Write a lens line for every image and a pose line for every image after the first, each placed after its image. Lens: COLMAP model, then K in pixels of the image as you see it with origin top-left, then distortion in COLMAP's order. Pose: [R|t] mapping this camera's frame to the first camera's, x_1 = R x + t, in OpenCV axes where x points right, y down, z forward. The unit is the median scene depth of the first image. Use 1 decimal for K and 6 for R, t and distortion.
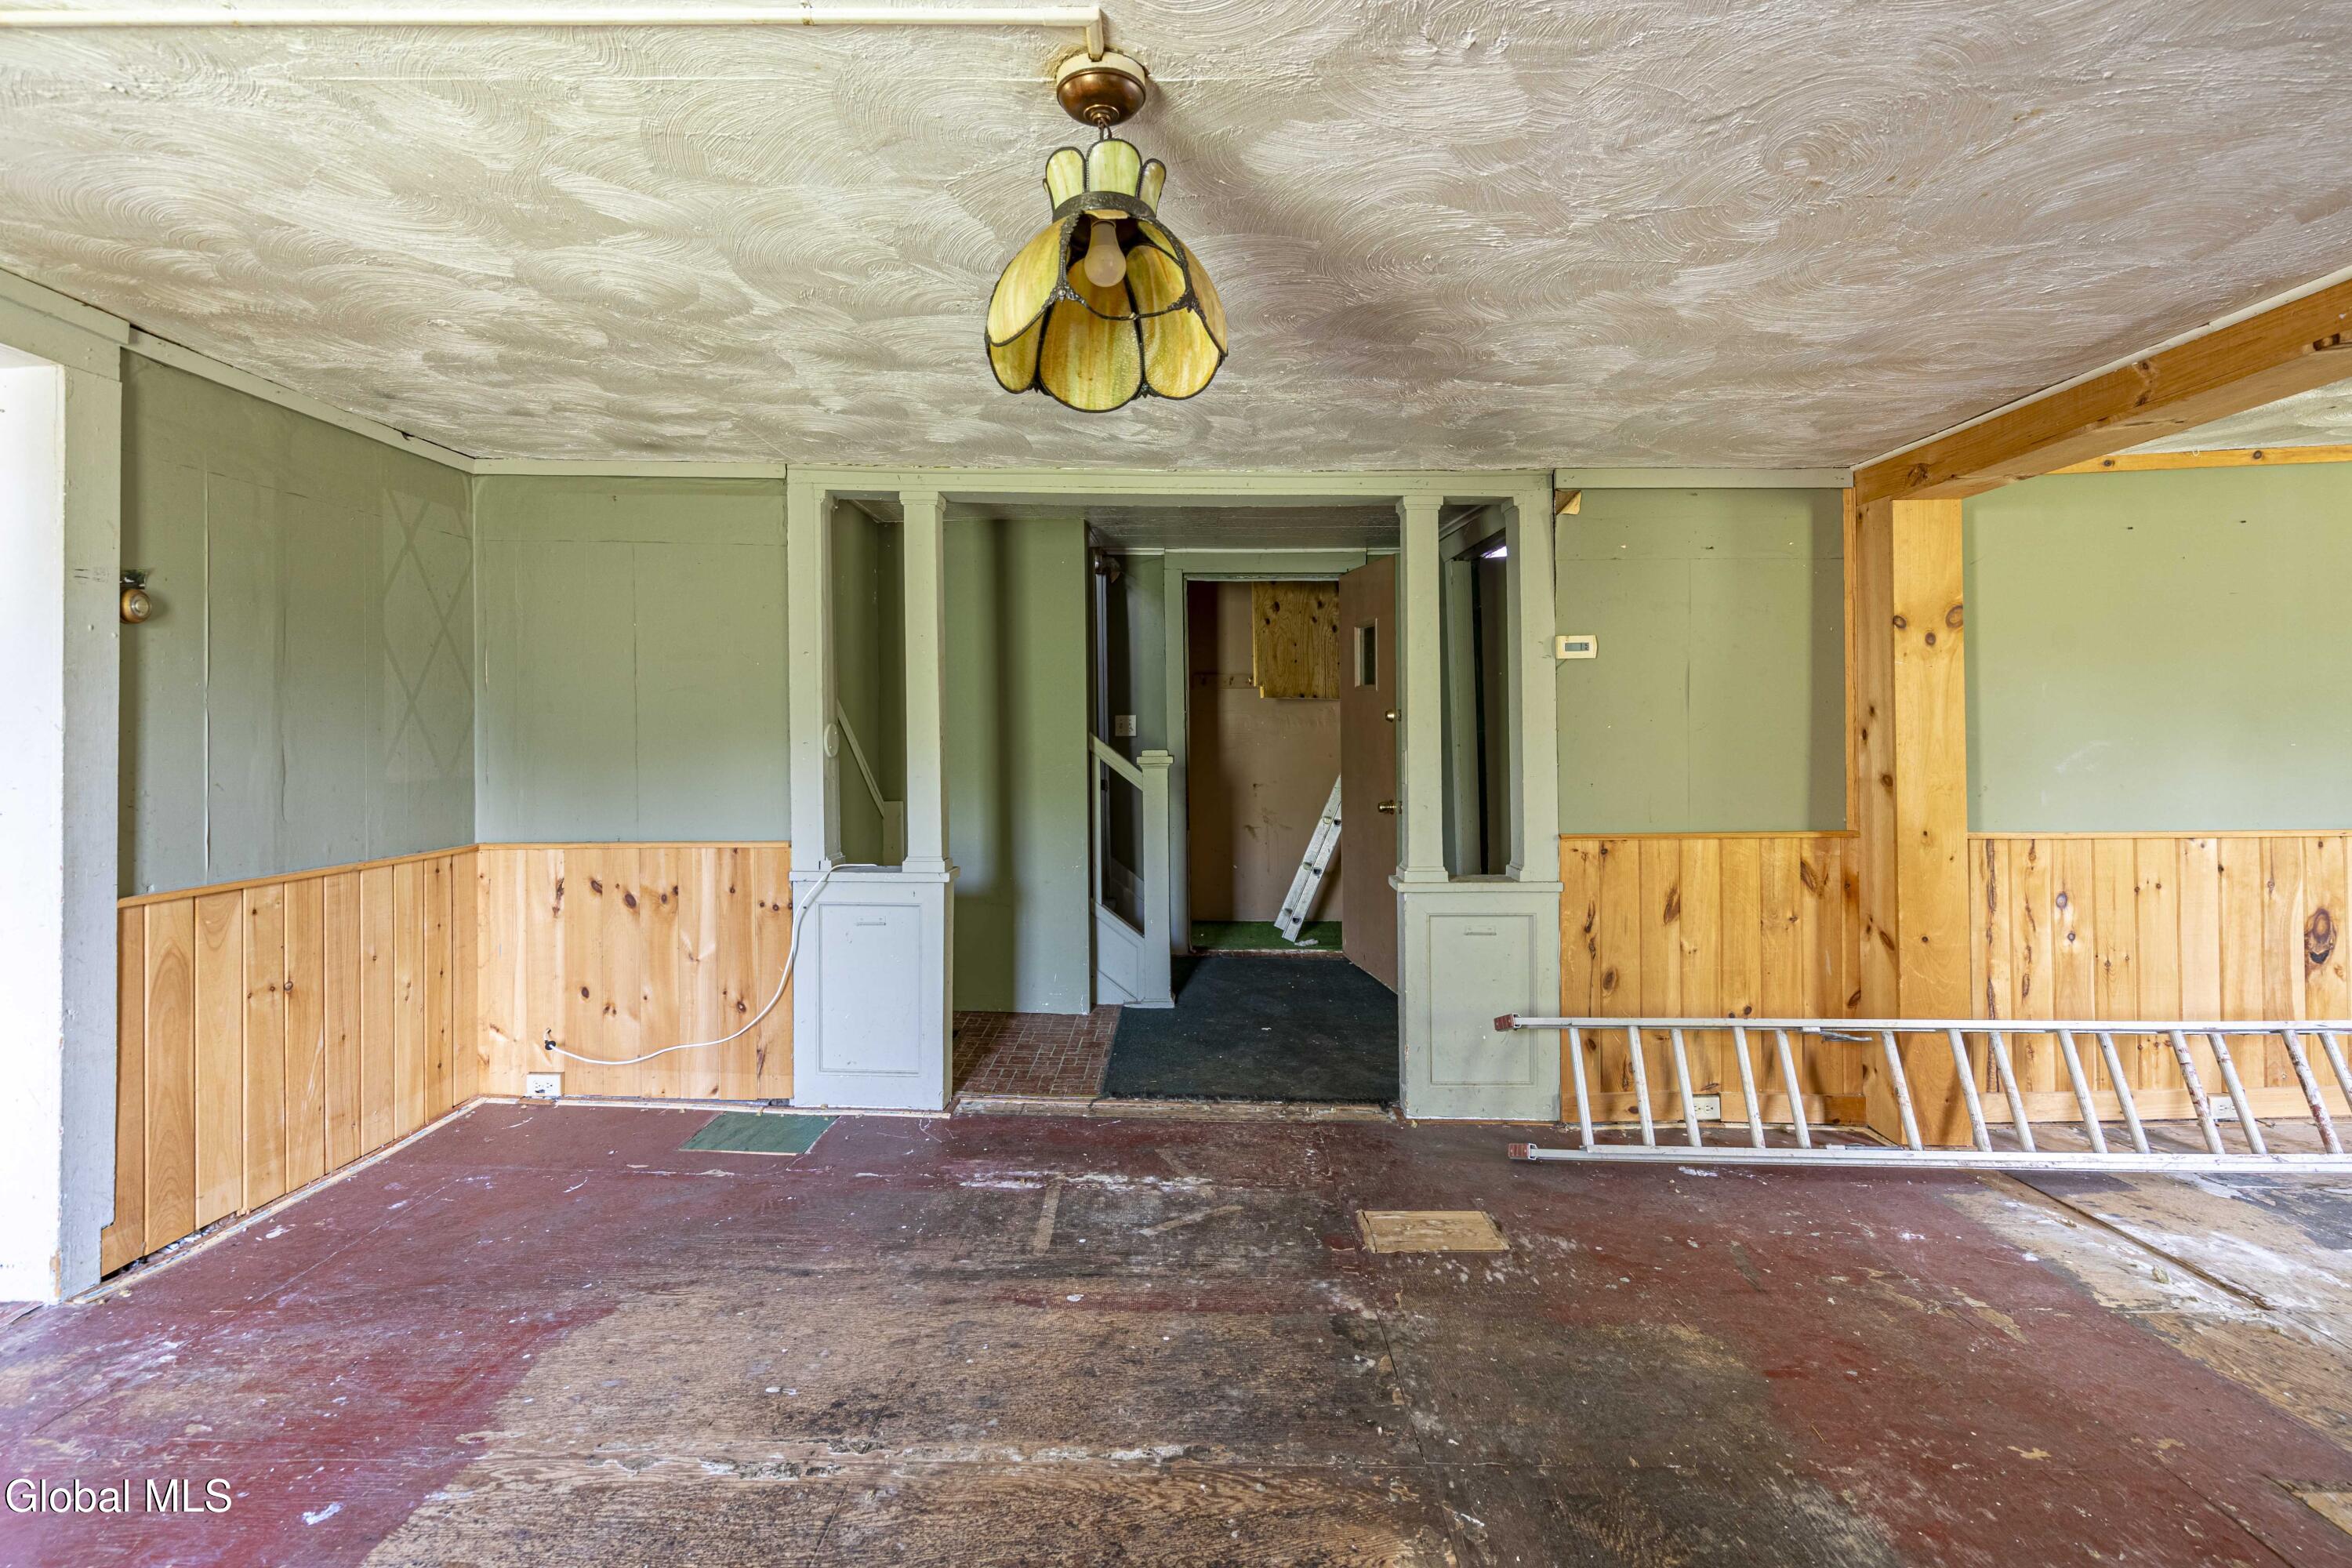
lens RADIAL K [[1079.9, 0, 1175.9], [0, 1079.9, 715.1], [0, 0, 1]] dist [-0.002881, 0.001296]
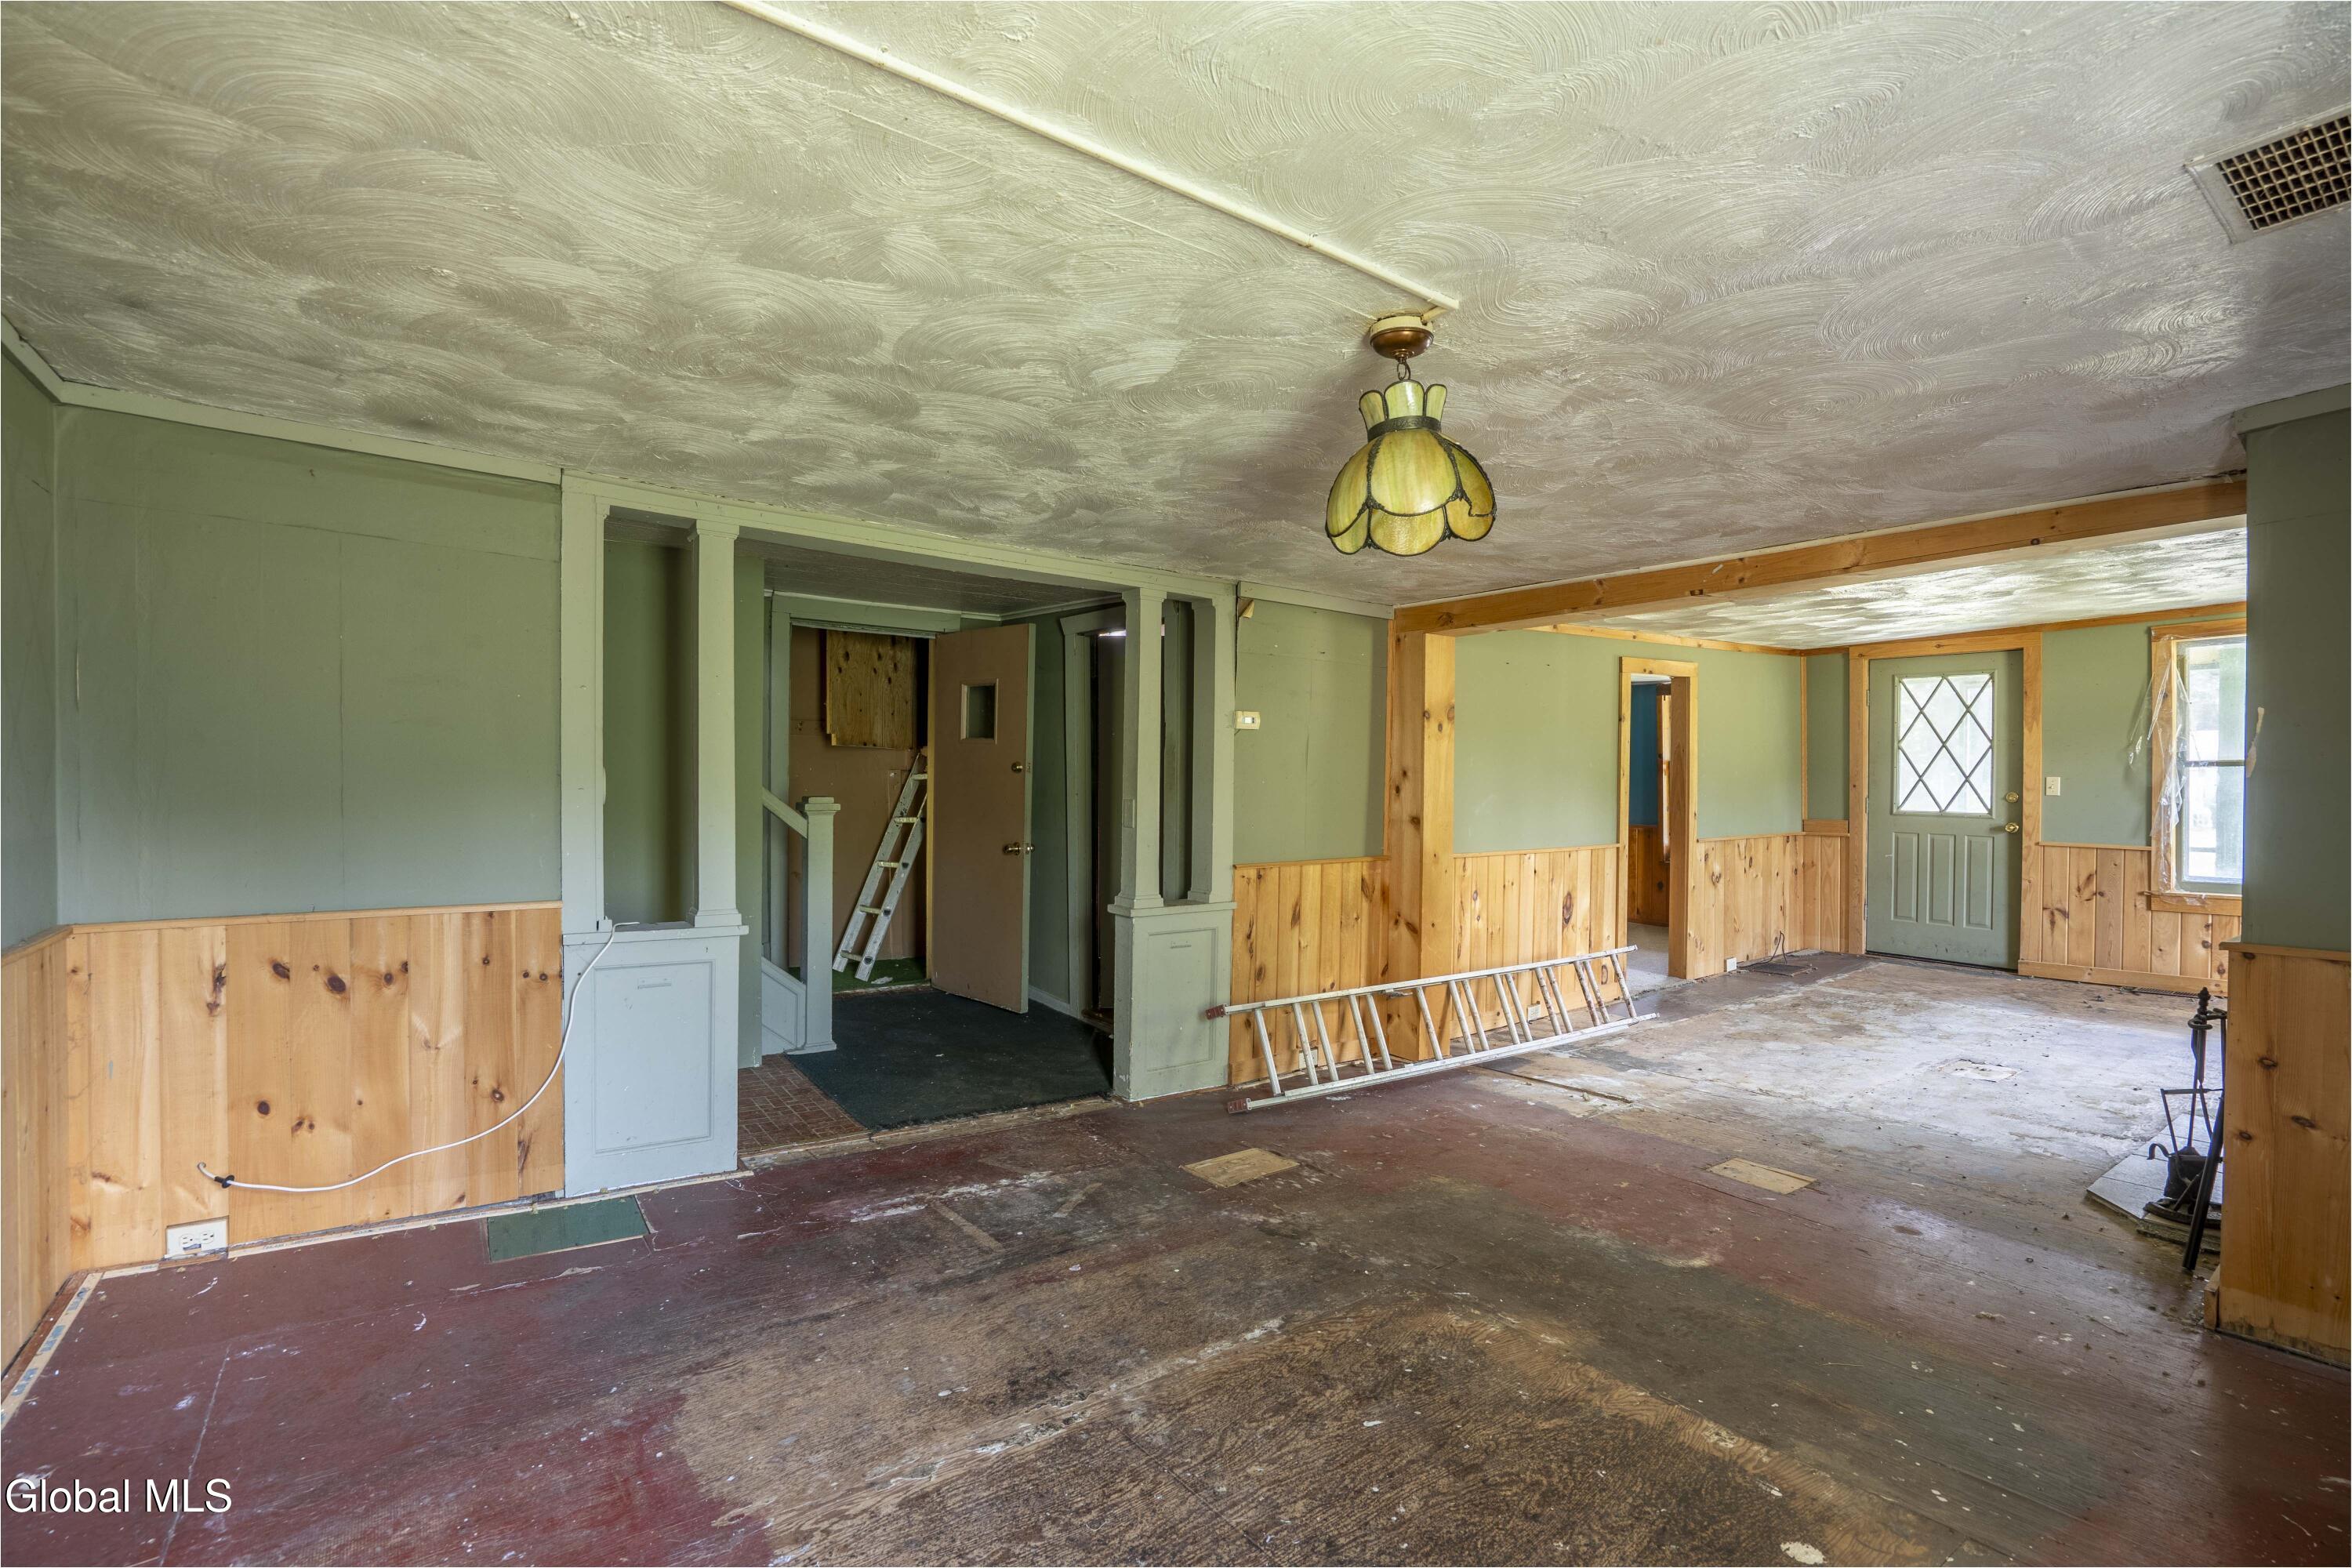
lens RADIAL K [[1063.0, 0, 1176.0], [0, 1063.0, 784.0], [0, 0, 1]] dist [-0.058936, 0.022601]
pose [[0.801475, 0.012003, 0.597908, -0.466575], [-0.025156, 0.999590, 0.013653, -0.001858], [-0.597499, -0.025984, 0.801449, 0.024130]]
